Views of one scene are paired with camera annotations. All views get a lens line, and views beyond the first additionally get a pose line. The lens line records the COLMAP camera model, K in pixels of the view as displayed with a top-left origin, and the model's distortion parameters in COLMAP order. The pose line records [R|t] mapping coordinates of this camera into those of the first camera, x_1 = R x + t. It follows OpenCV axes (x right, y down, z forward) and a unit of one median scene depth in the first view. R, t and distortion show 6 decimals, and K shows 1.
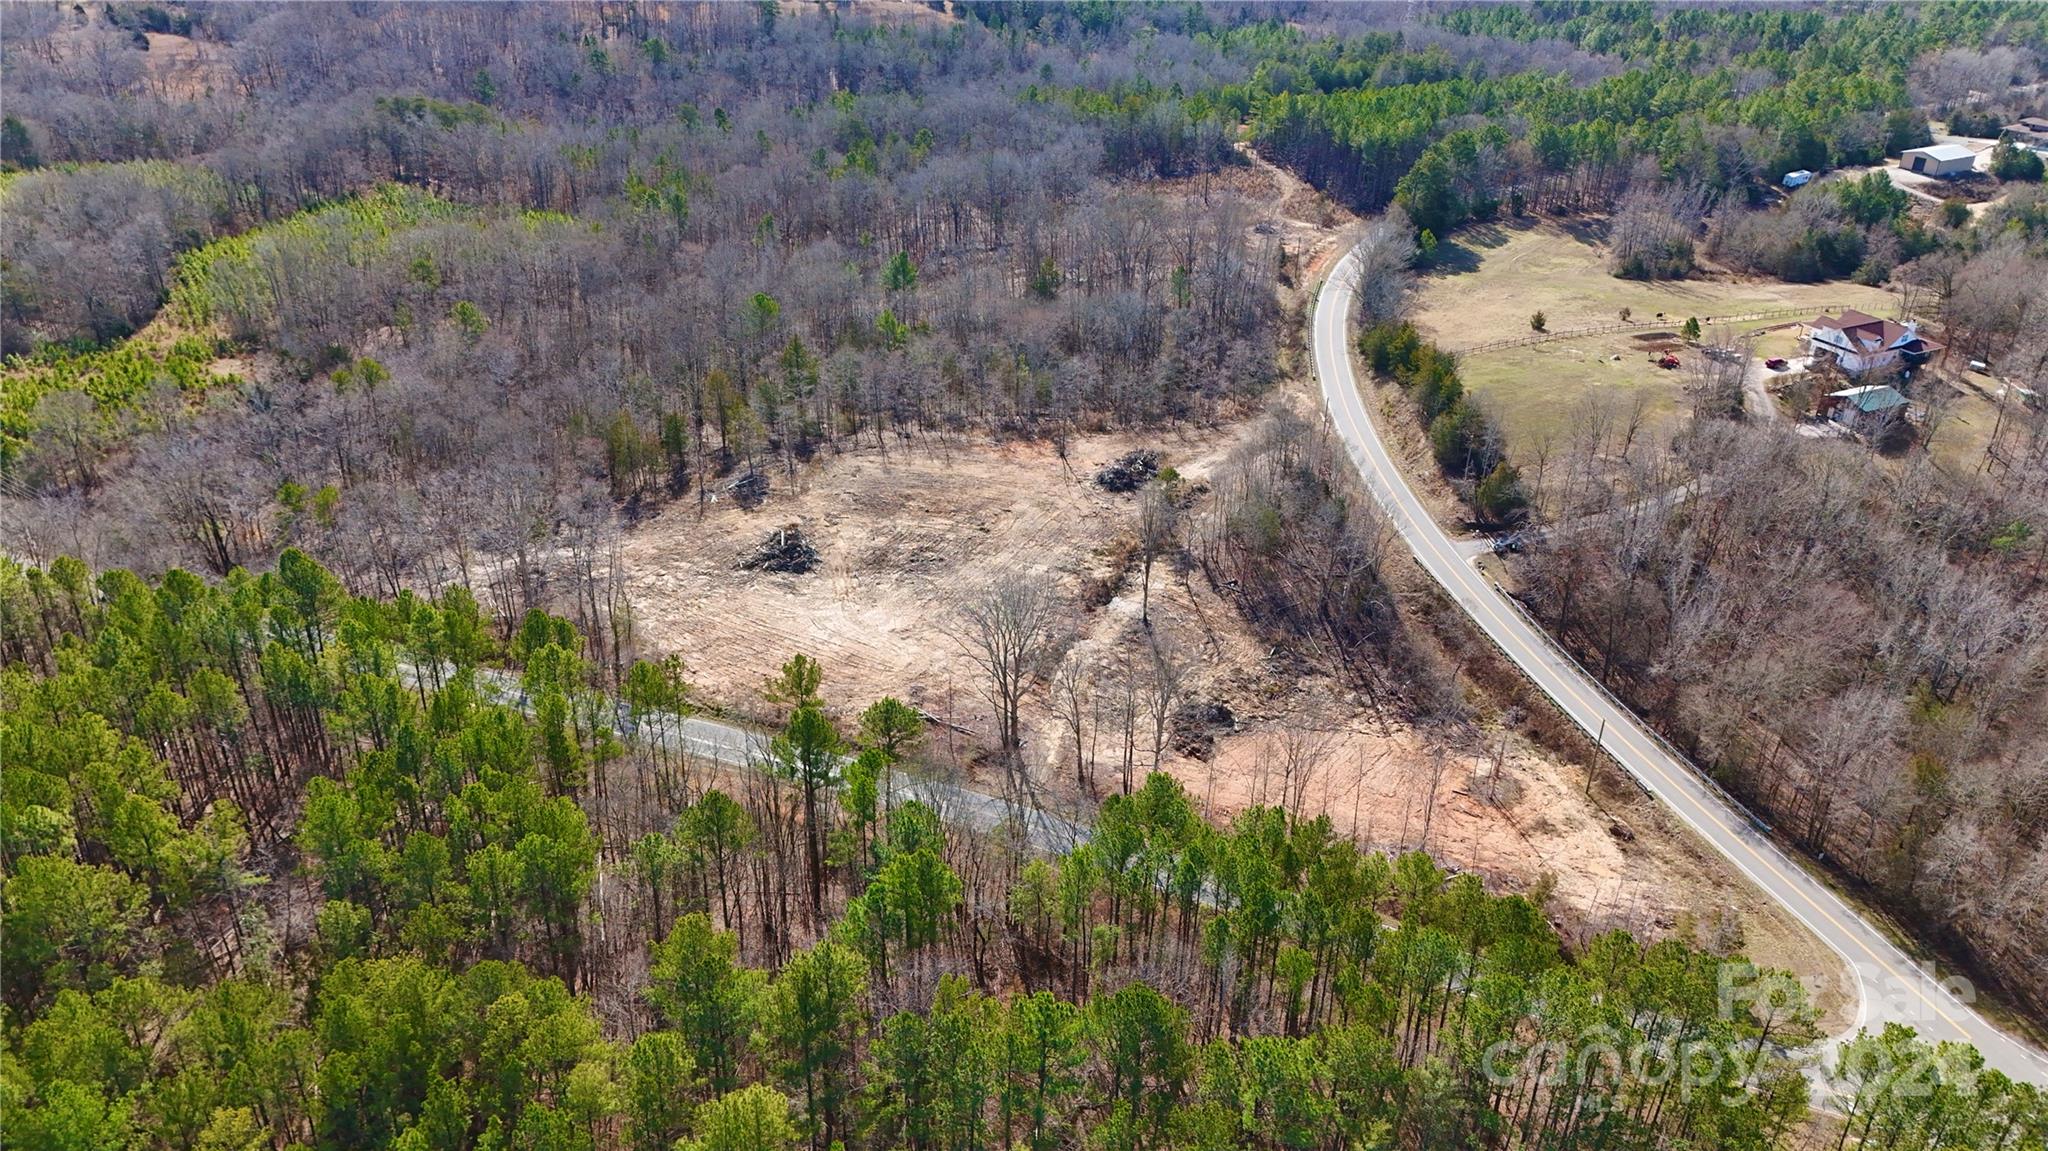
lens RADIAL K [[1488.1, 0, 1026.8], [0, 1488.1, 583.5], [0, 0, 1]] dist [0.079701, -0.079015]
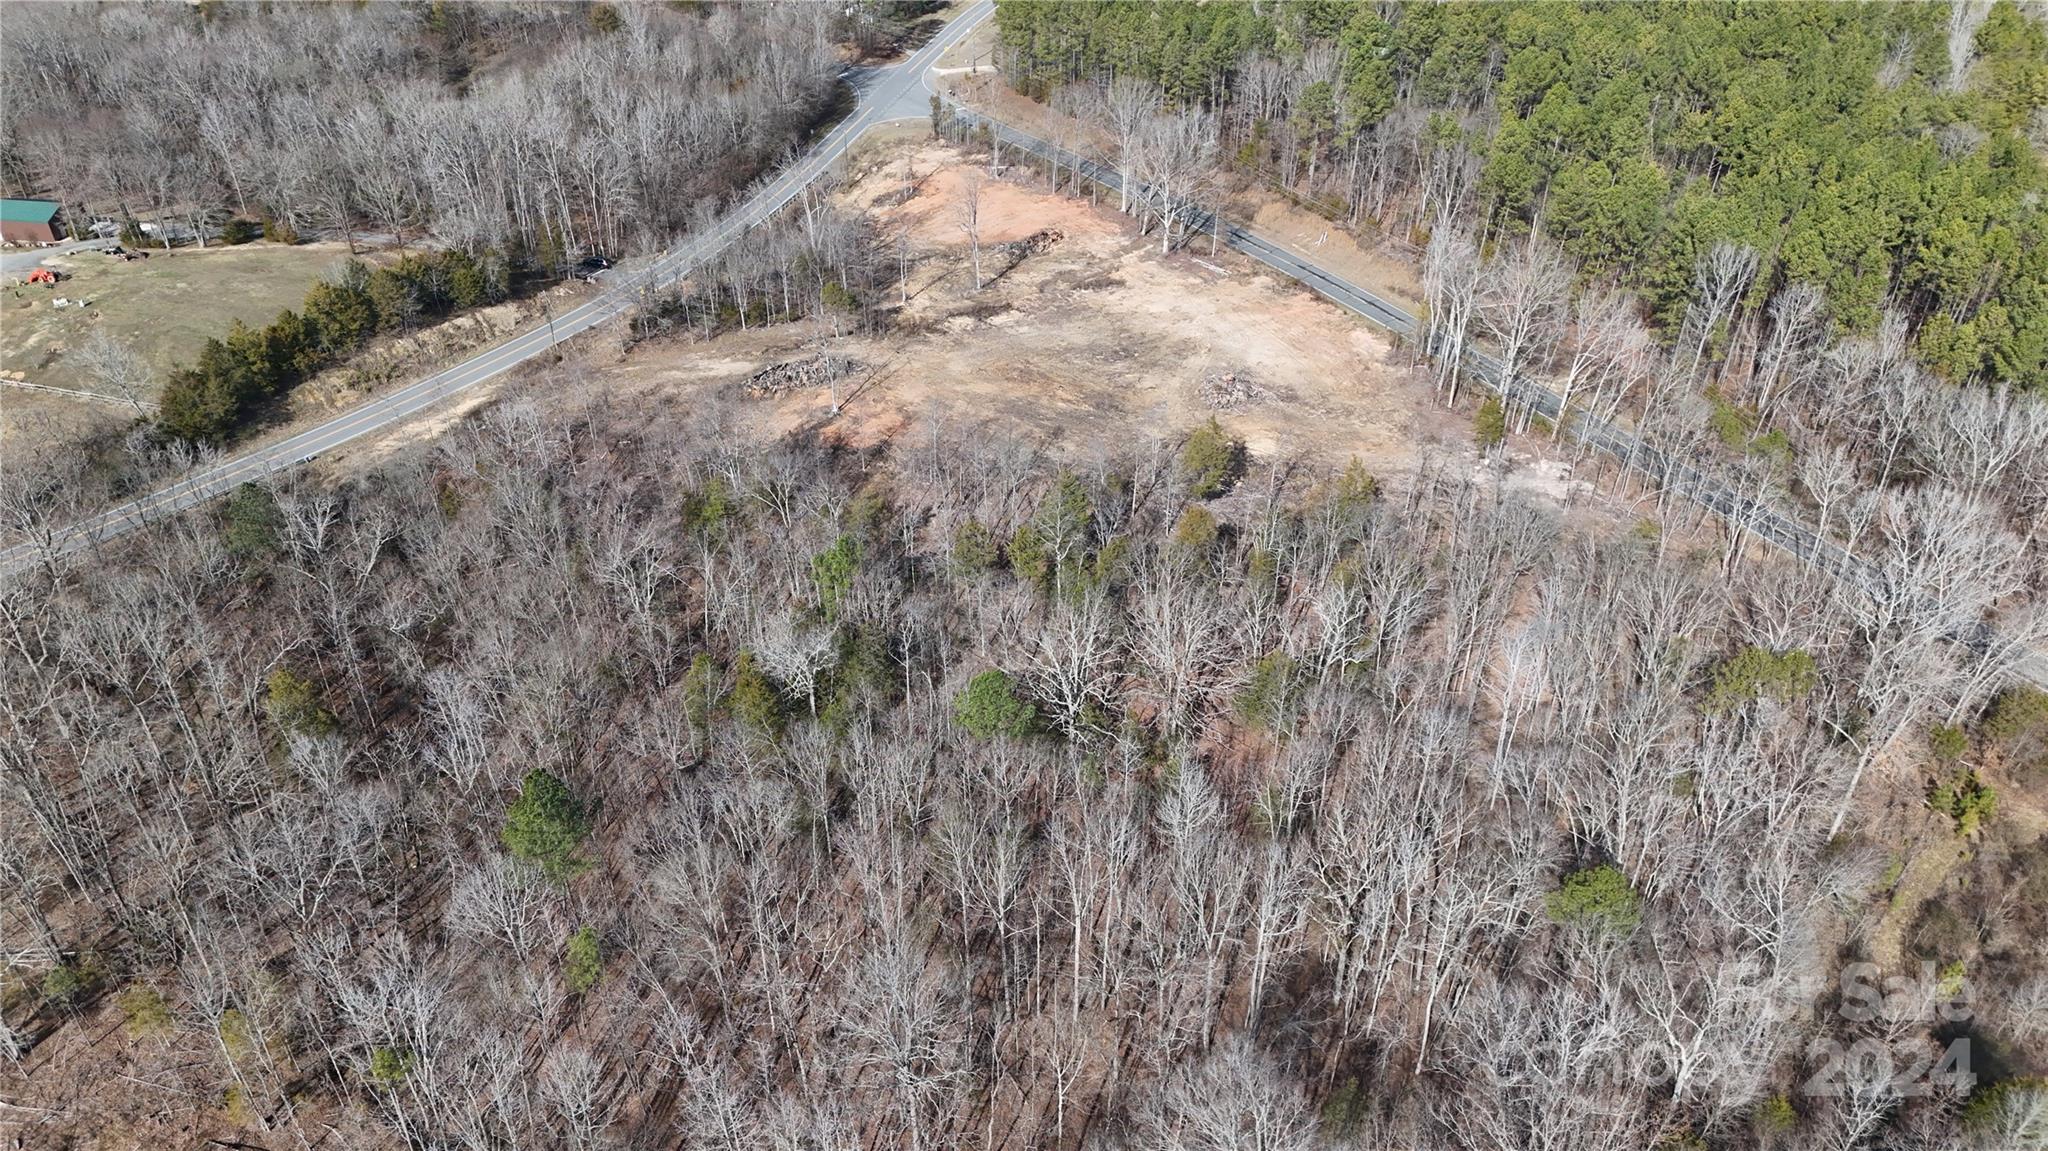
lens RADIAL K [[1488.1, 0, 1026.8], [0, 1488.1, 583.5], [0, 0, 1]] dist [0.079701, -0.079015]
pose [[-0.838156, -0.340211, 0.426323, -0.433229], [0.238445, 0.474428, 0.847385, -0.694572], [-0.490550, 0.811895, -0.316523, 1.279241]]
